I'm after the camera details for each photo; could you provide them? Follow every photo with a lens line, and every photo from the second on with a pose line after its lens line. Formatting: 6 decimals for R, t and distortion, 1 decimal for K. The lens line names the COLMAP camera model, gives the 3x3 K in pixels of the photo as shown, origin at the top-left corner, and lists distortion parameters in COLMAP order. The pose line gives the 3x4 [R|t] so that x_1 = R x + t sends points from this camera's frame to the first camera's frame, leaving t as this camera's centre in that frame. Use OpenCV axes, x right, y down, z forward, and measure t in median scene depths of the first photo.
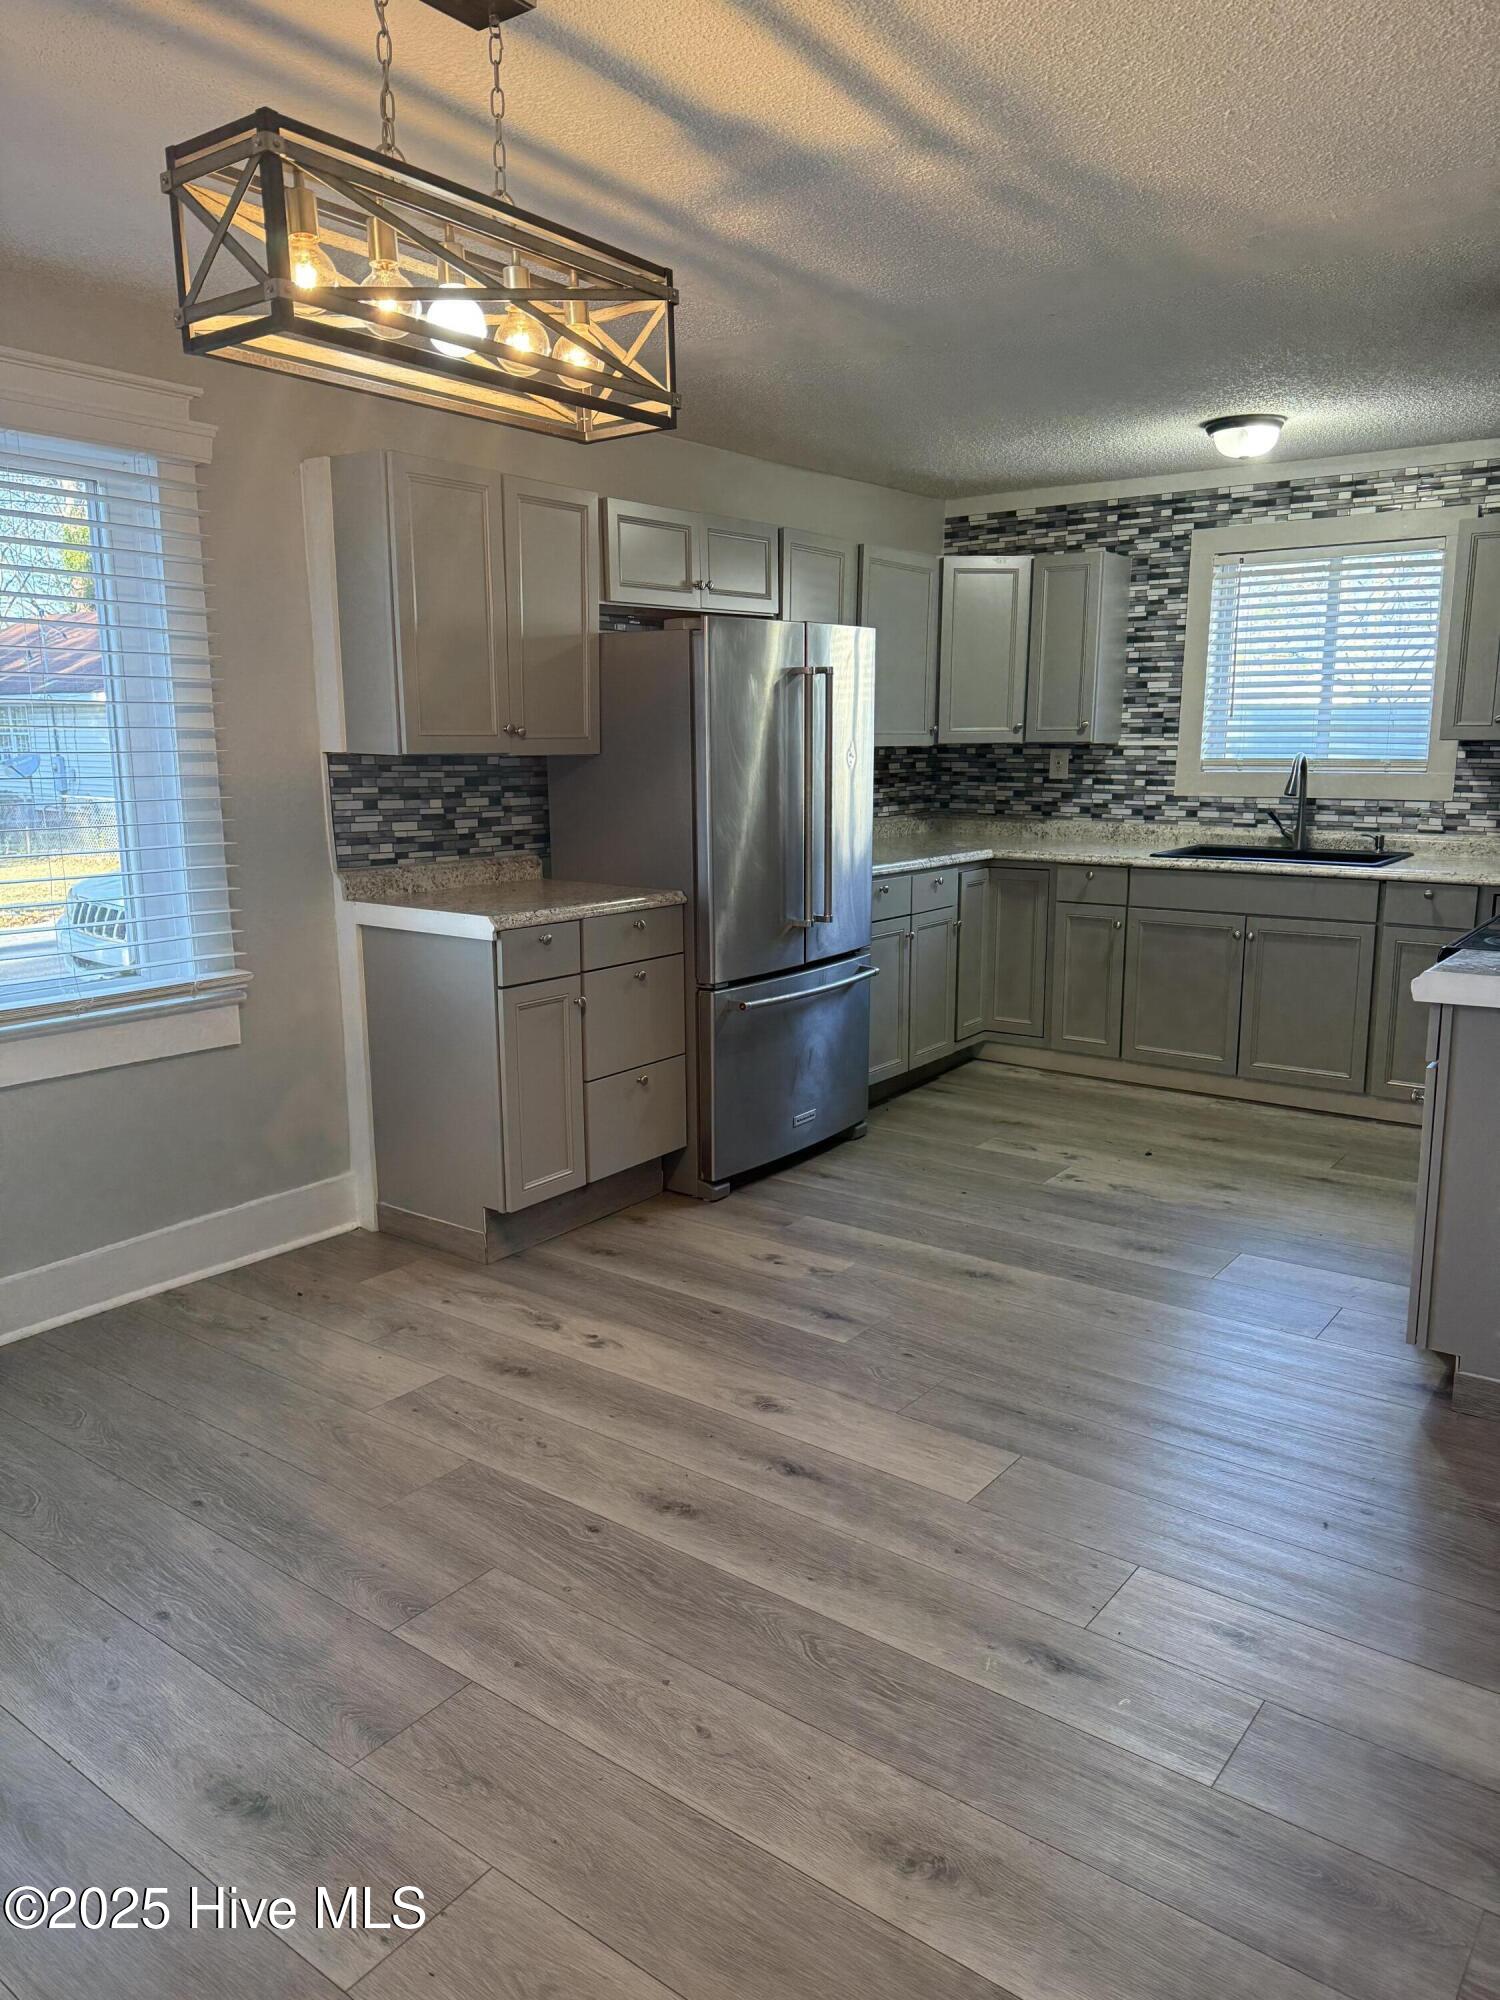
lens RADIAL K [[1384.1, 0, 748.6], [0, 1384.1, 1006.2], [0, 0, 1]] dist [-0.061998, -0.009543]
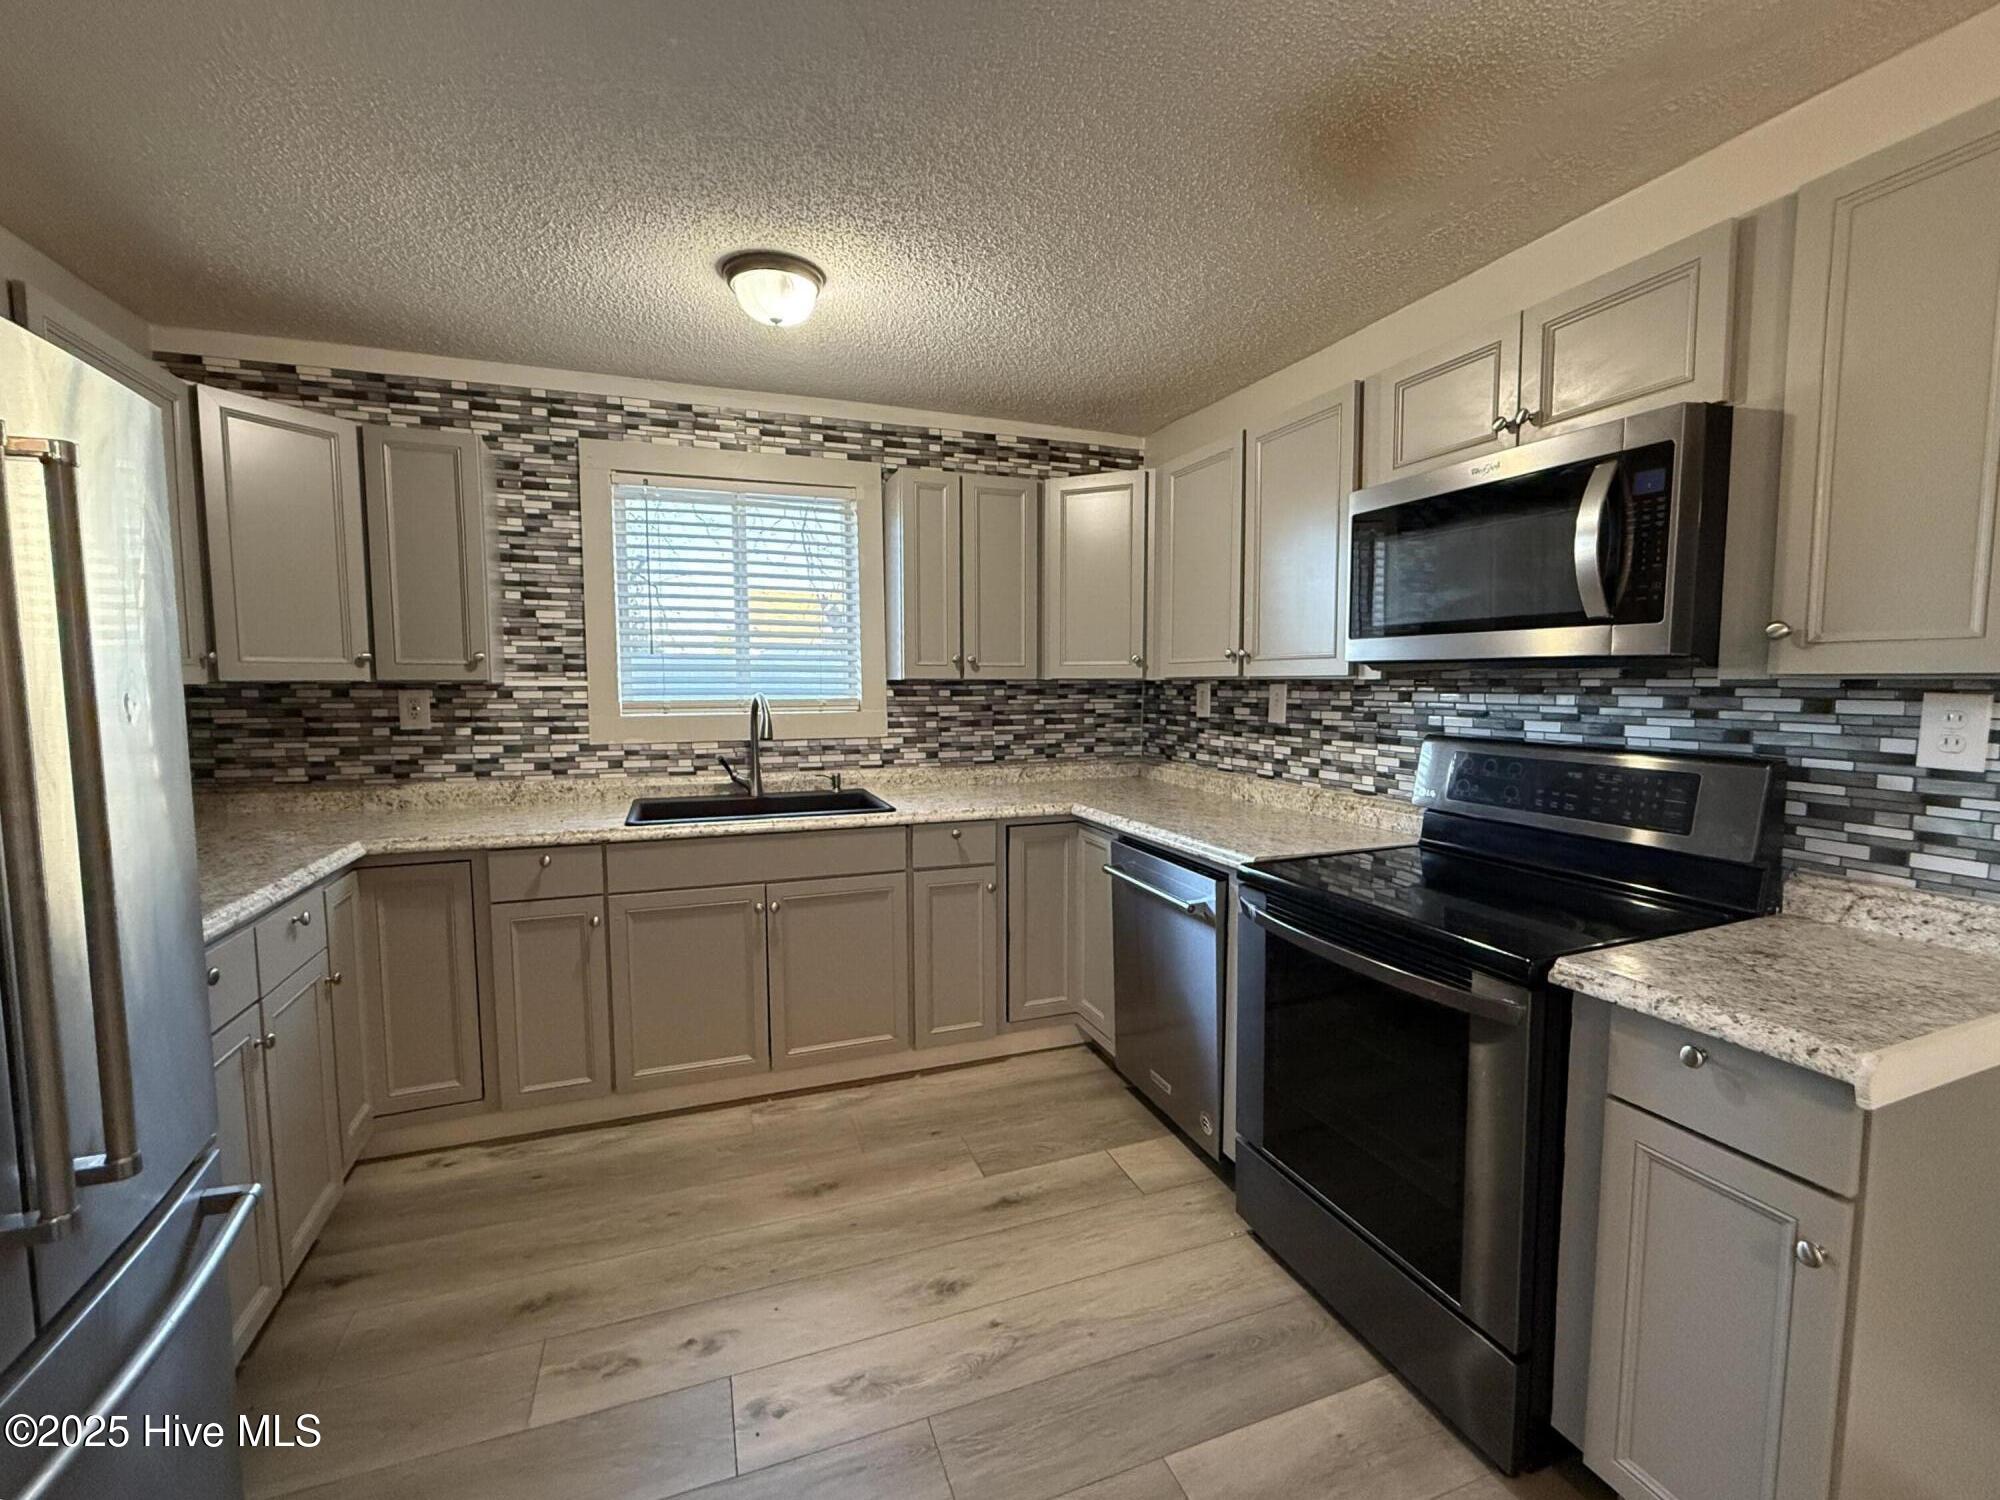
lens RADIAL K [[858.9, 0, 998.4], [0, 858.9, 760.9], [0, 0, 1]] dist [0.004184, 0.000688]
pose [[0.541697, -0.063426, 0.838178, 0.000137], [0.153789, 0.987796, -0.024643, -0.092305], [-0.826386, 0.142251, 0.544840, 0.508279]]
